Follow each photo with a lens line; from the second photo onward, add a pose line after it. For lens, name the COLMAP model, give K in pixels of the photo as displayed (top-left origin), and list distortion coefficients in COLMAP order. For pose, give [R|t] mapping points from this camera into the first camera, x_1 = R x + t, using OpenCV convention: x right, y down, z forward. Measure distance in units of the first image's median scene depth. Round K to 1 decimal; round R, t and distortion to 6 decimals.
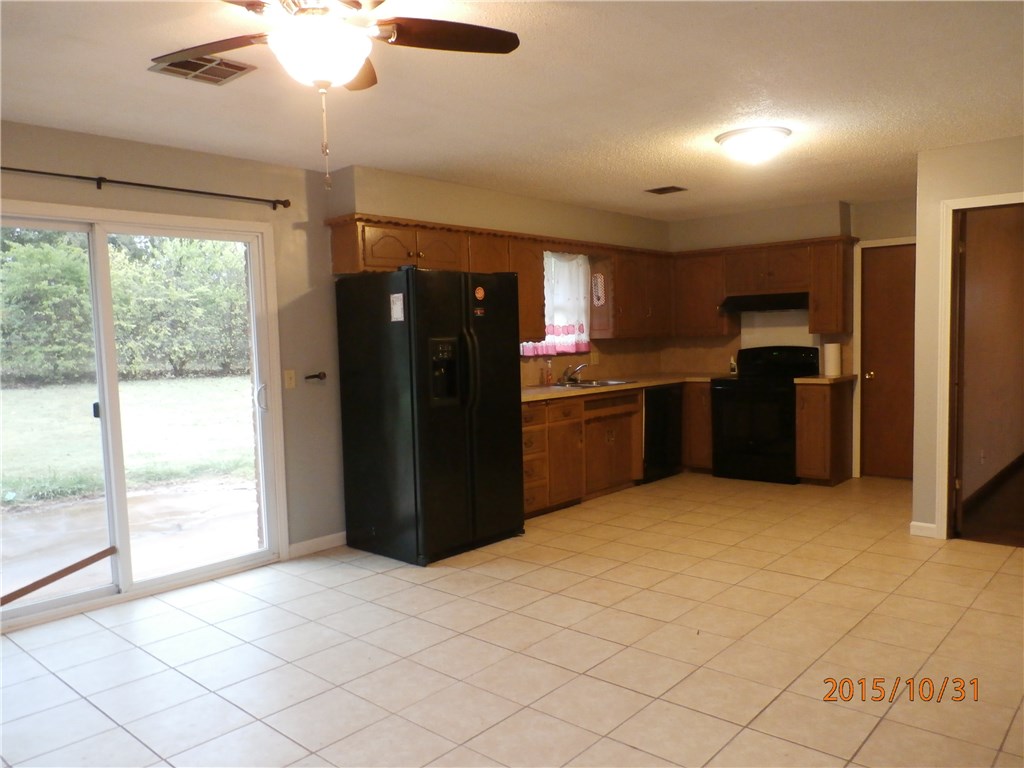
lens RADIAL K [[779.9, 0, 512.0], [0, 779.9, 384.0], [0, 0, 1]] dist [-0.007276, 0.007333]
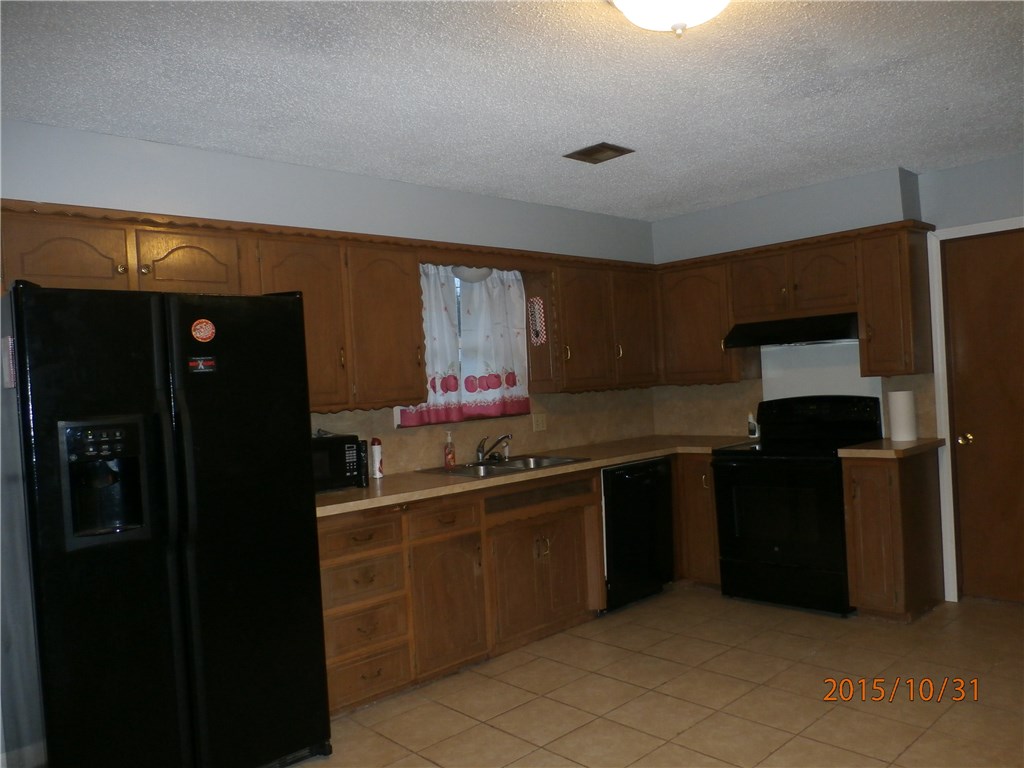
lens RADIAL K [[779.9, 0, 512.0], [0, 779.9, 384.0], [0, 0, 1]] dist [-0.007276, 0.007333]
pose [[0.994732, -0.029437, -0.098195, 0.153571], [0.024133, 0.998207, -0.054770, -0.029709], [0.099631, 0.052112, 0.993659, 0.326202]]
